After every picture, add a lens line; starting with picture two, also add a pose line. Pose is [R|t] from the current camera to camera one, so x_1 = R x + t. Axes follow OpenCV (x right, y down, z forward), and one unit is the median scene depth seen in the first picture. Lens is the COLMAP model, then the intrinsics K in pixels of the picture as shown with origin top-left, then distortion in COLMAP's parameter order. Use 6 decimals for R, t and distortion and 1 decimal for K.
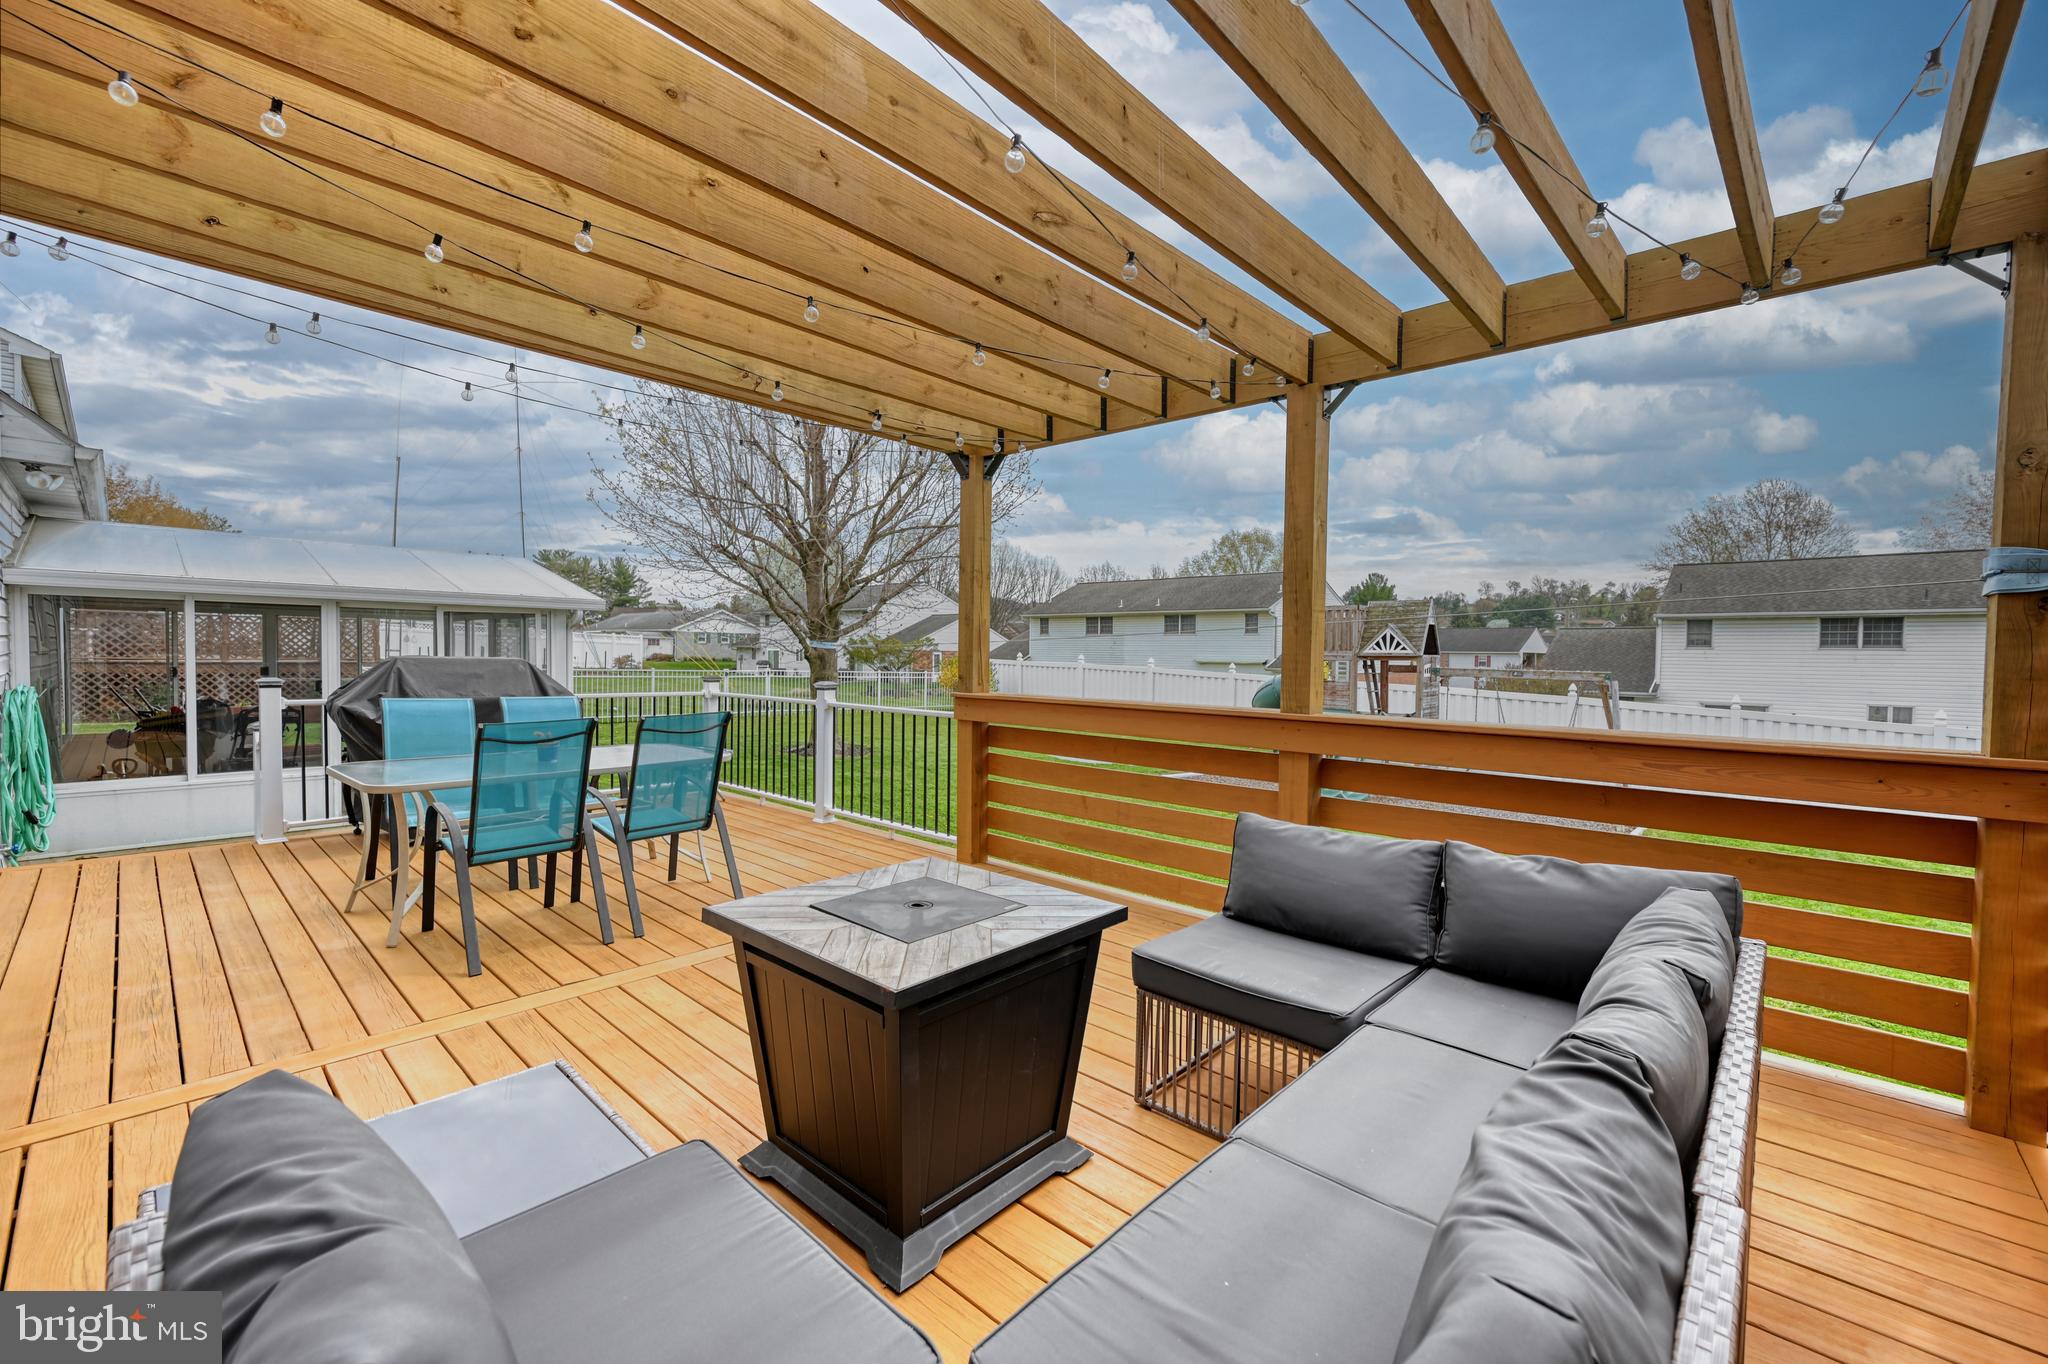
lens RADIAL K [[832.1, 0, 1022.6], [0, 832.1, 674.4], [0, 0, 1]] dist [0.001121, 0.000068]
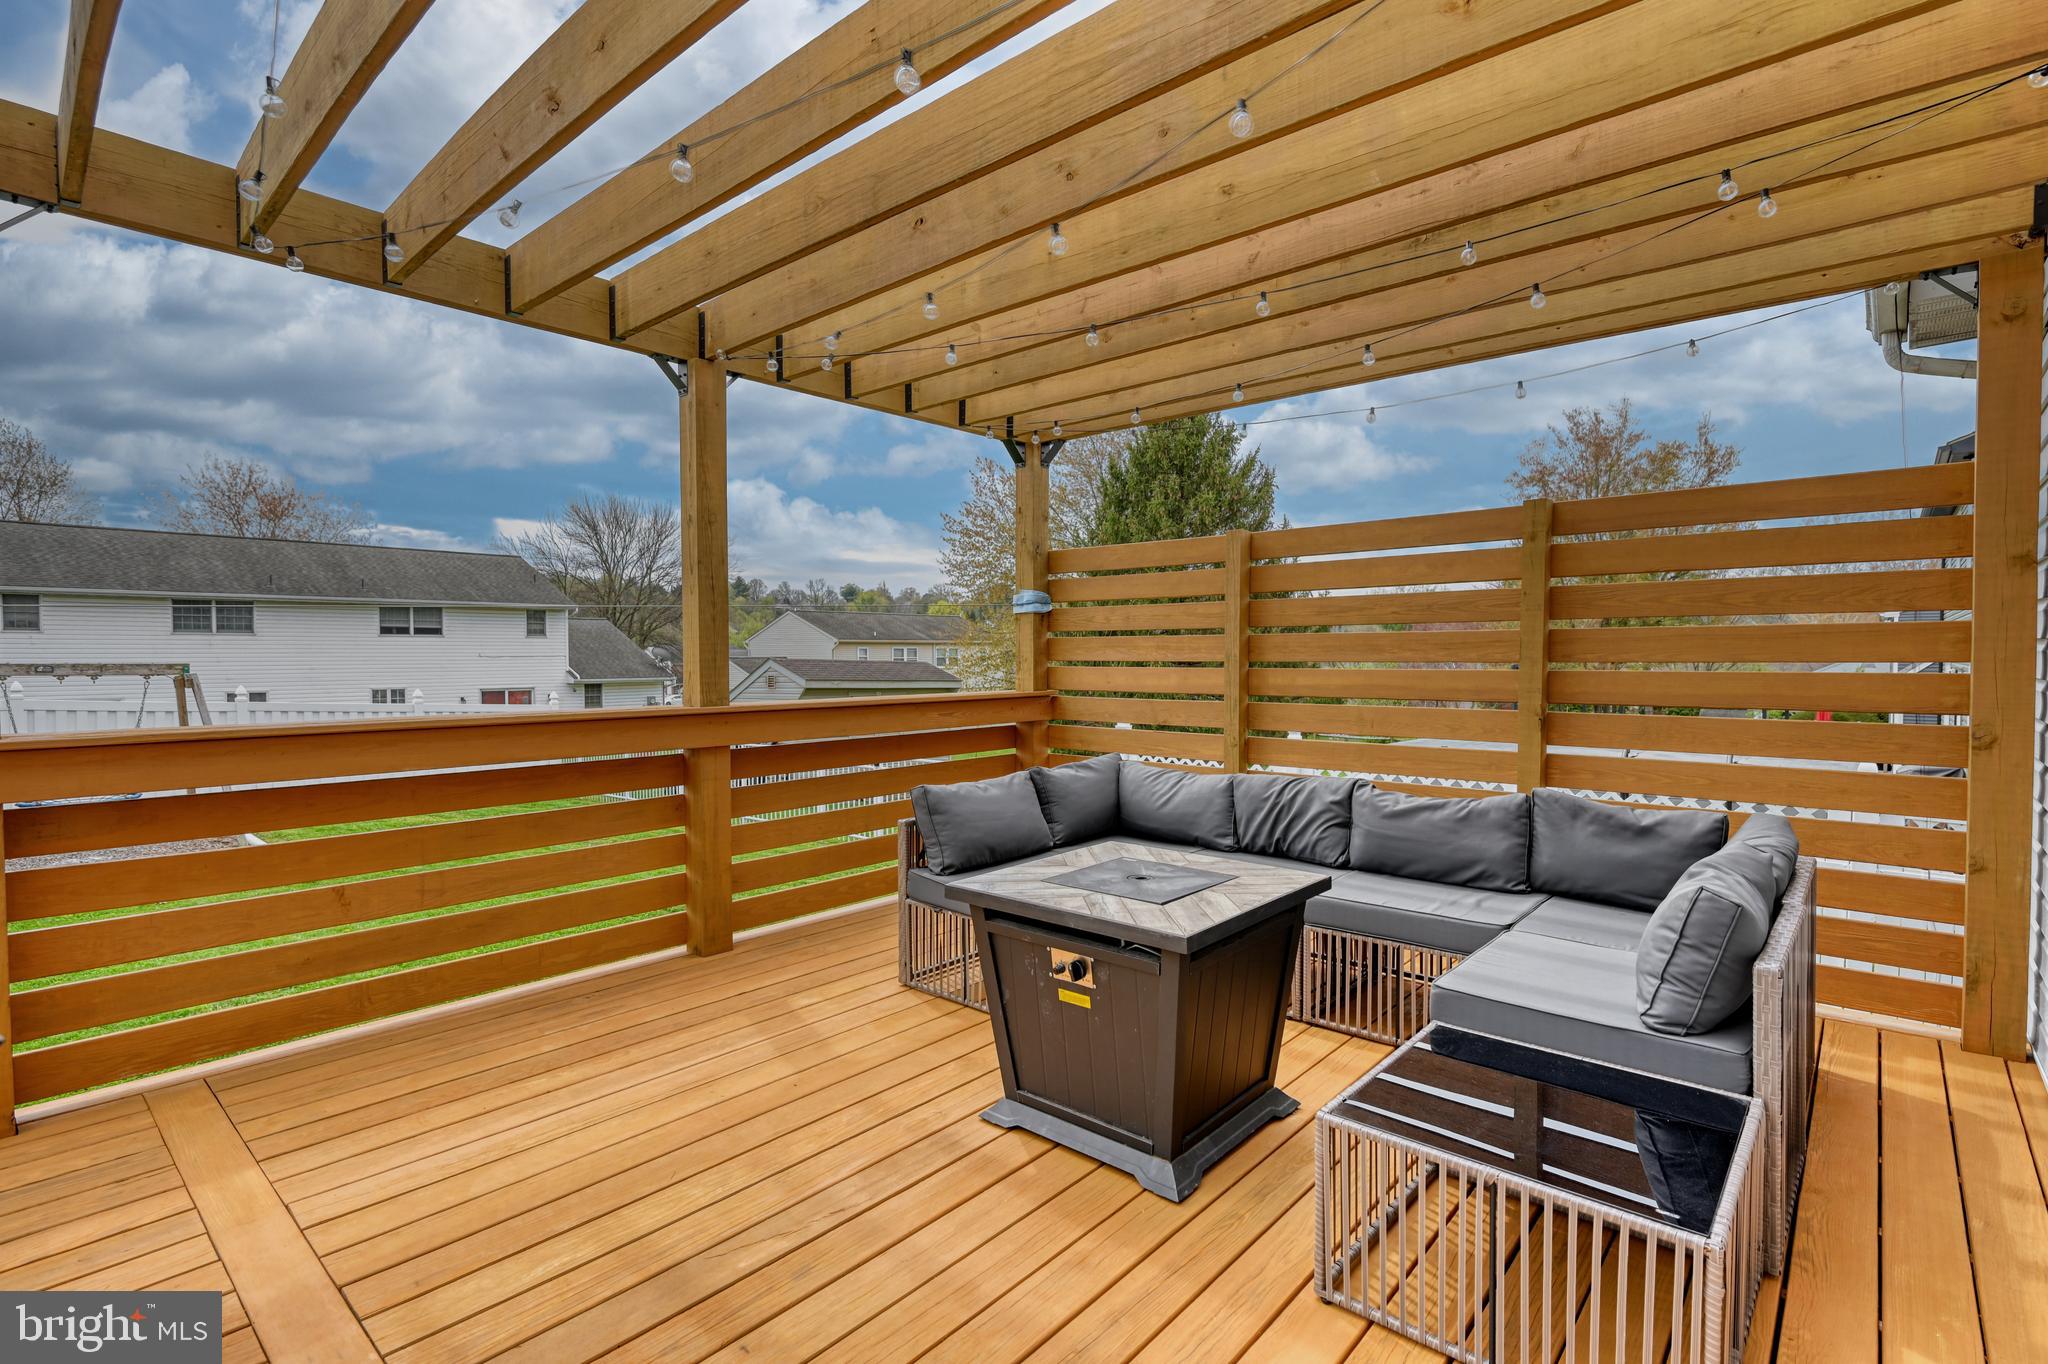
lens RADIAL K [[964.8, 0, 1031.8], [0, 964.8, 687.0], [0, 0, 1]] dist [0.007054, 0.000107]
pose [[-0.030777, -0.047842, 0.998381, -1.139654], [0.022149, 0.998576, 0.048534, -0.030361], [-0.999281, 0.023606, -0.029674, 0.978752]]
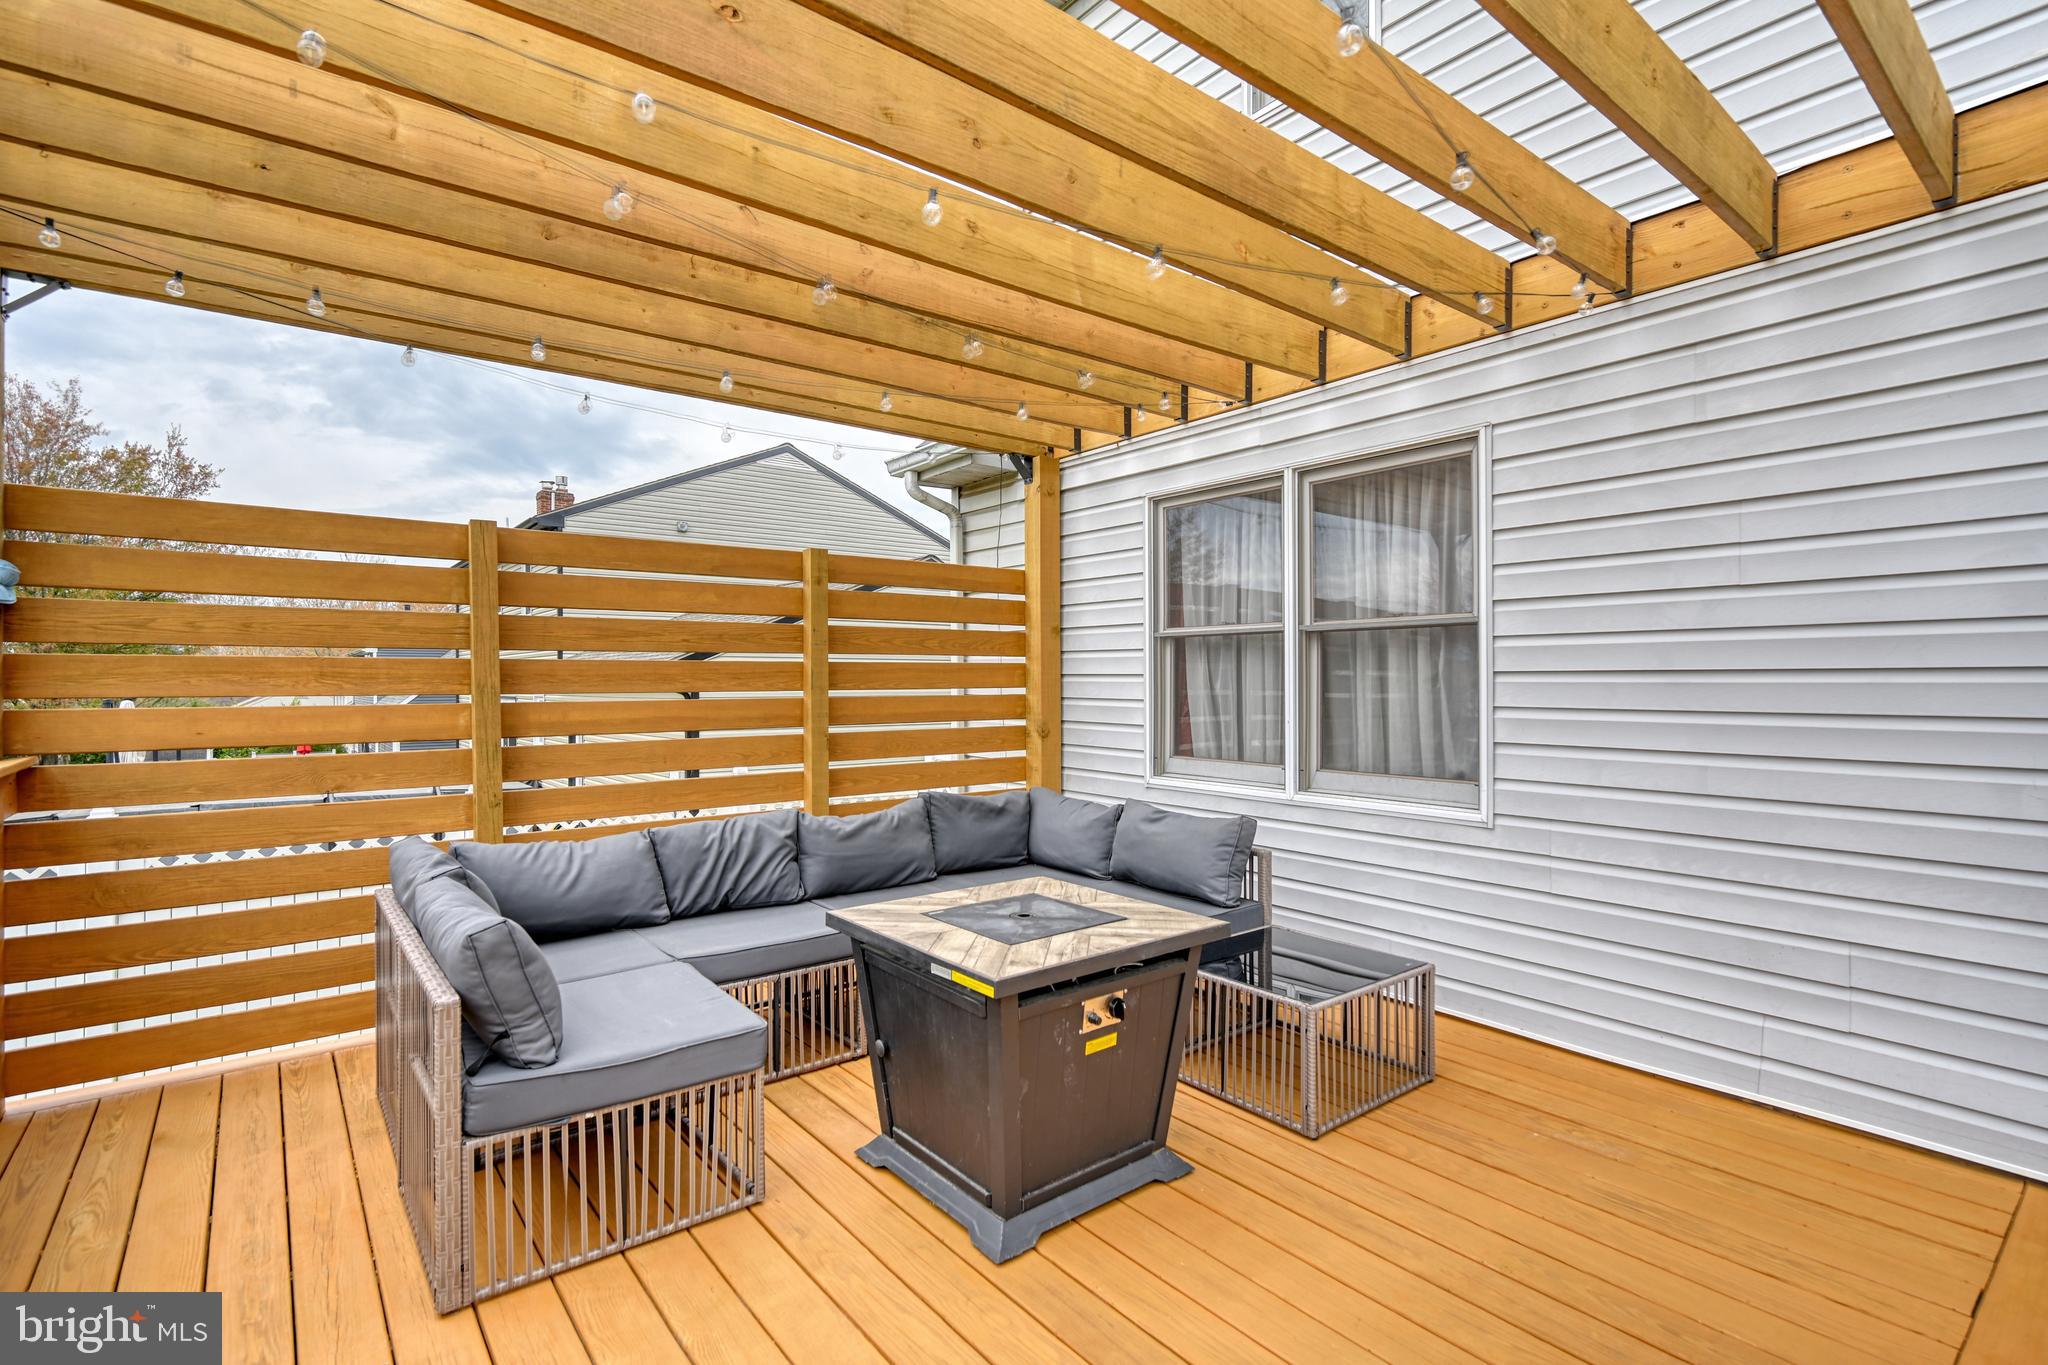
lens RADIAL K [[964.8, 0, 1031.6], [0, 964.8, 680.6], [0, 0, 1]] dist [0.007054, 0.000107]
pose [[-0.989052, -0.009060, 0.147292, -0.258330], [-0.006184, 0.999781, 0.019973, -0.032490], [-0.147440, 0.018843, -0.988891, 1.819324]]
